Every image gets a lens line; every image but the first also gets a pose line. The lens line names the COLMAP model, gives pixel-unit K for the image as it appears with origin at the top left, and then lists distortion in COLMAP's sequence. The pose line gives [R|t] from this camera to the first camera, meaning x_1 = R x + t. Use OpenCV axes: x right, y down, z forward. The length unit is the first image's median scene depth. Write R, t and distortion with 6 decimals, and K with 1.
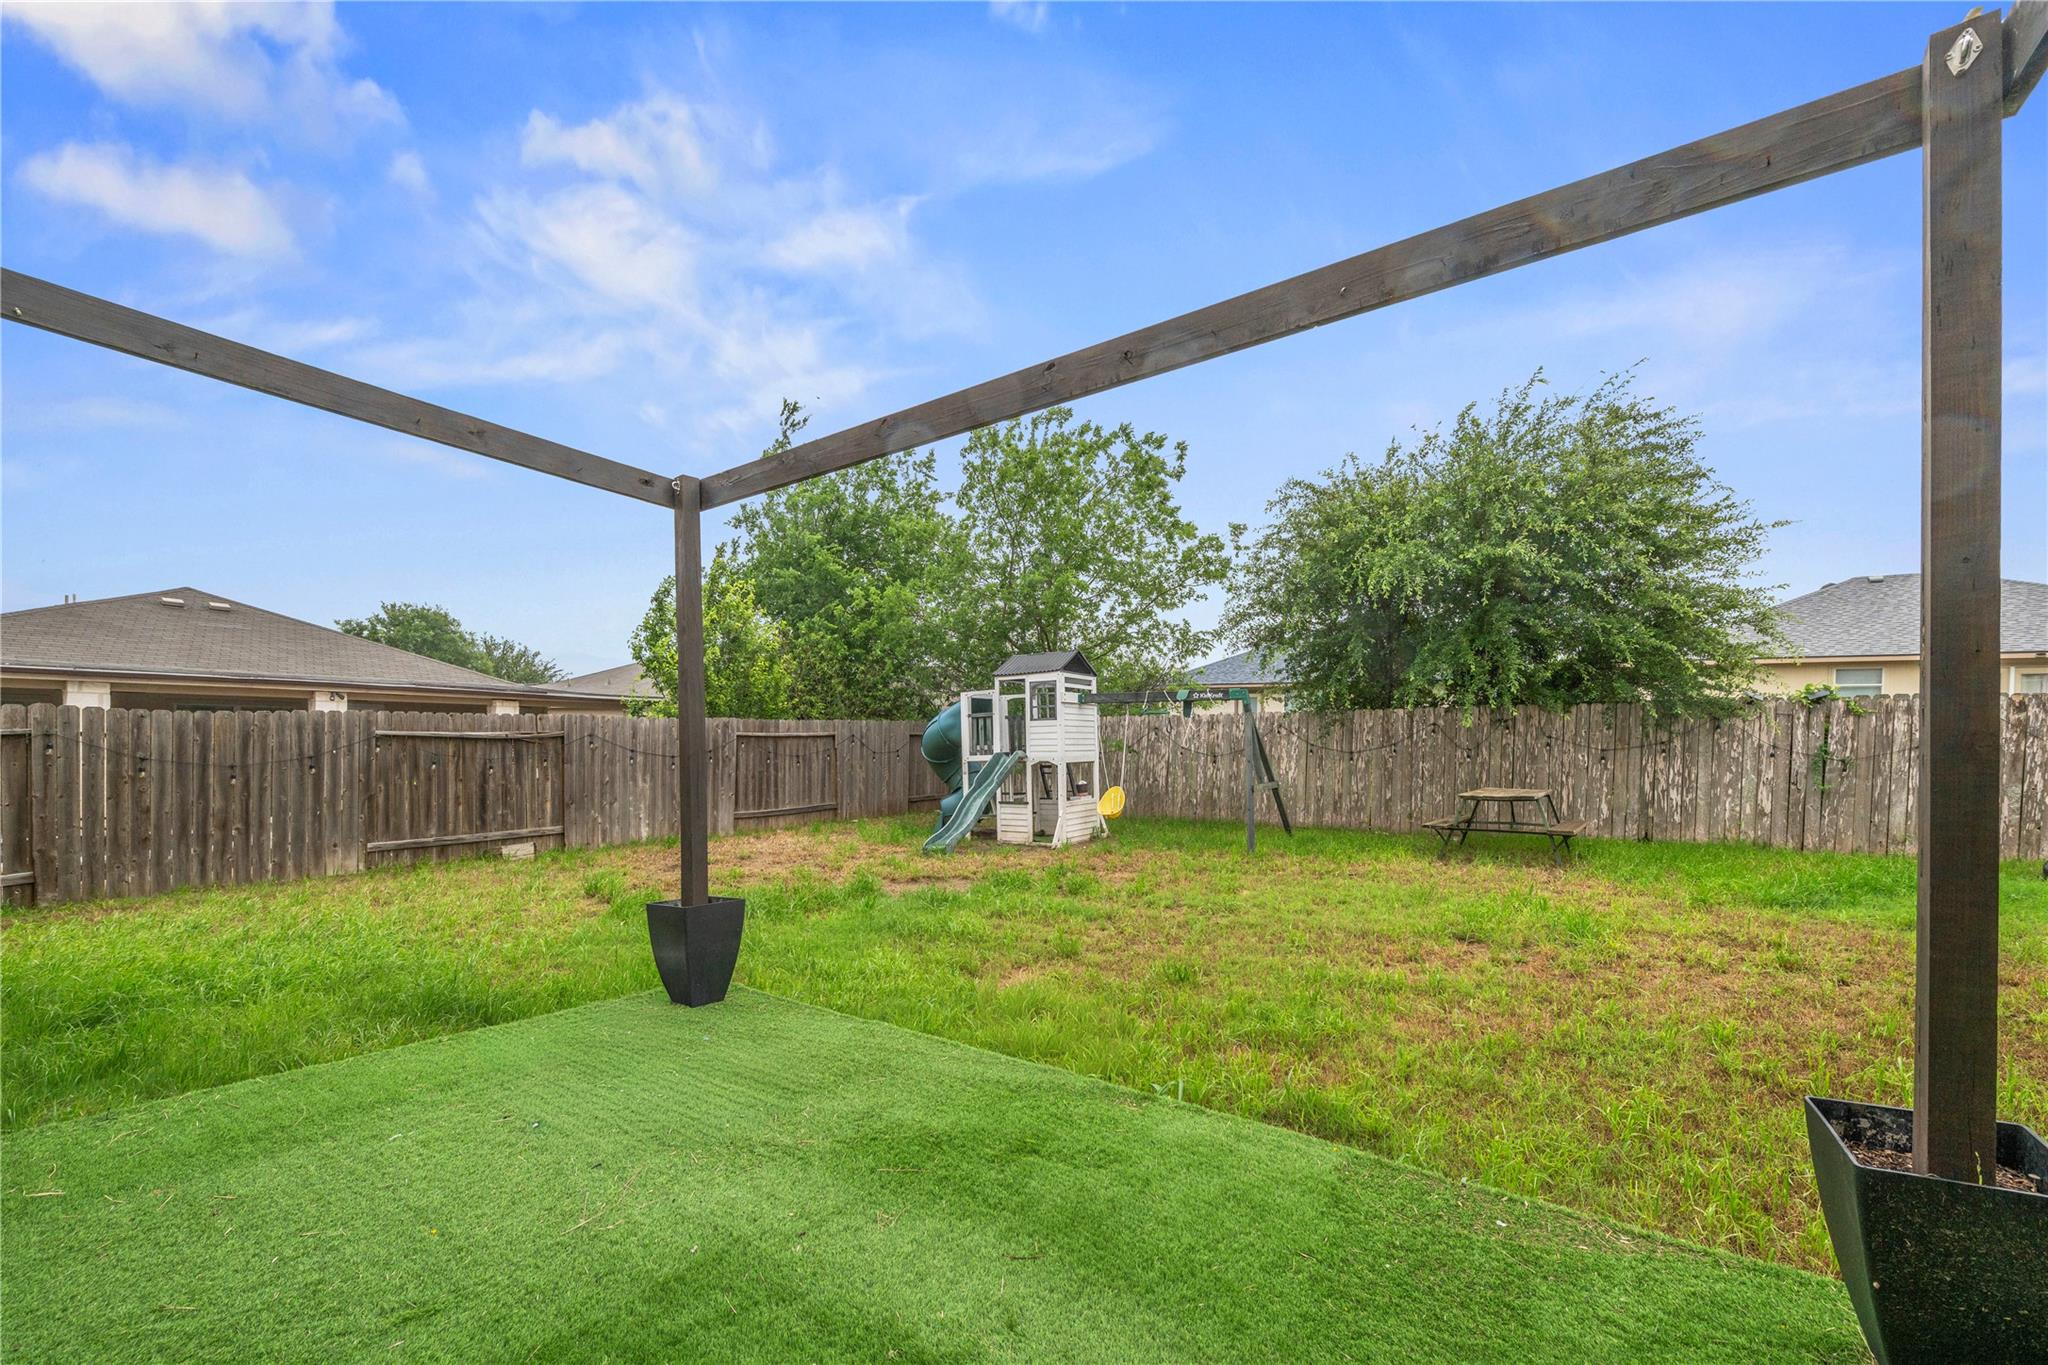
lens RADIAL K [[833.8, 0, 1024.4], [0, 833.8, 761.8], [0, 0, 1]] dist [-0.003866, -0.000174]
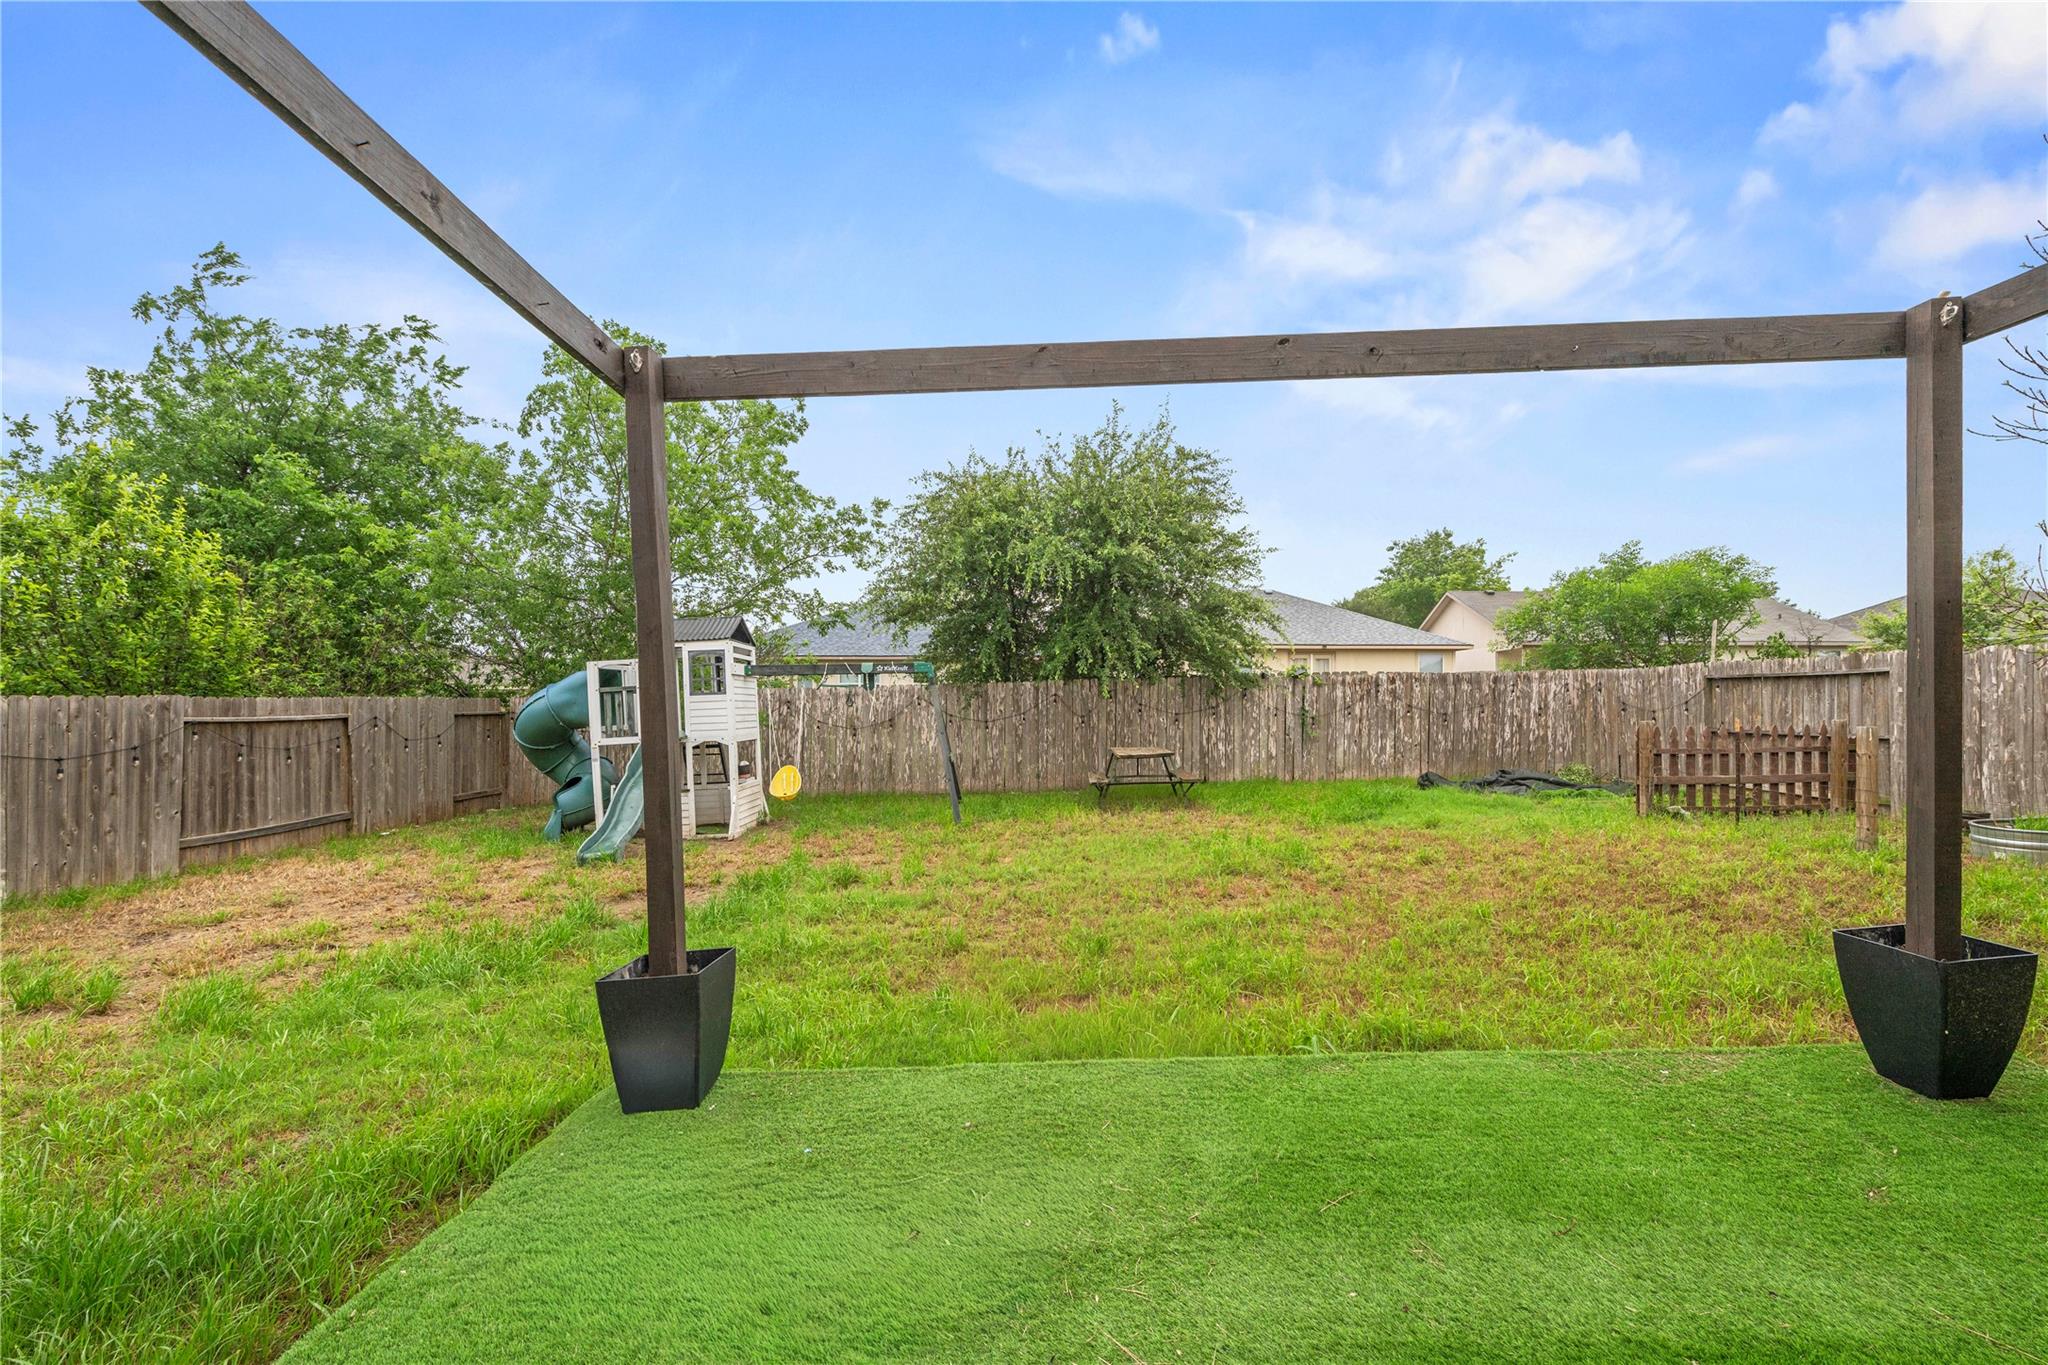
lens RADIAL K [[818.4, 0, 1036.0], [0, 818.4, 706.2], [0, 0, 1]] dist [-0.000714, 0.000134]
pose [[0.814291, -0.017256, 0.580200, -0.181764], [0.036028, 0.999133, -0.020848, -0.006683], [-0.579338, 0.037880, 0.814207, 0.090798]]
